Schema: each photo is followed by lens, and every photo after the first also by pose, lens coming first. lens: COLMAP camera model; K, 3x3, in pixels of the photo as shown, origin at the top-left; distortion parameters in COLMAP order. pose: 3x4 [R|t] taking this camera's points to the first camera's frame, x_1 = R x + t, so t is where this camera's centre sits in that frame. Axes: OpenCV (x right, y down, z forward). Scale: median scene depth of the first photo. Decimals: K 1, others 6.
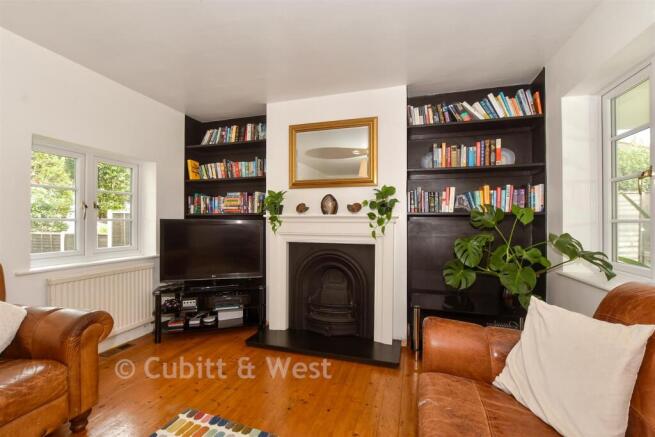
lens RADIAL K [[281.8, 0, 327.5], [0, 281.8, 218.5], [0, 0, 1]] dist [-0.049165, 0.000117]
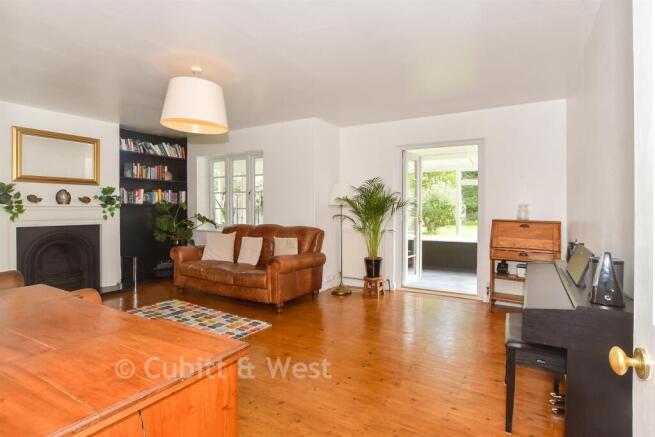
lens RADIAL K [[332.2, 0, 328.3], [0, 332.2, 206.5], [0, 0, 1]] dist [0.000092, 0.000062]
pose [[0.251669, -0.001422, 0.967812, -1.294590], [-0.001890, 0.999996, 0.001961, -0.010448], [-0.967811, -0.002323, 0.251666, -0.667994]]
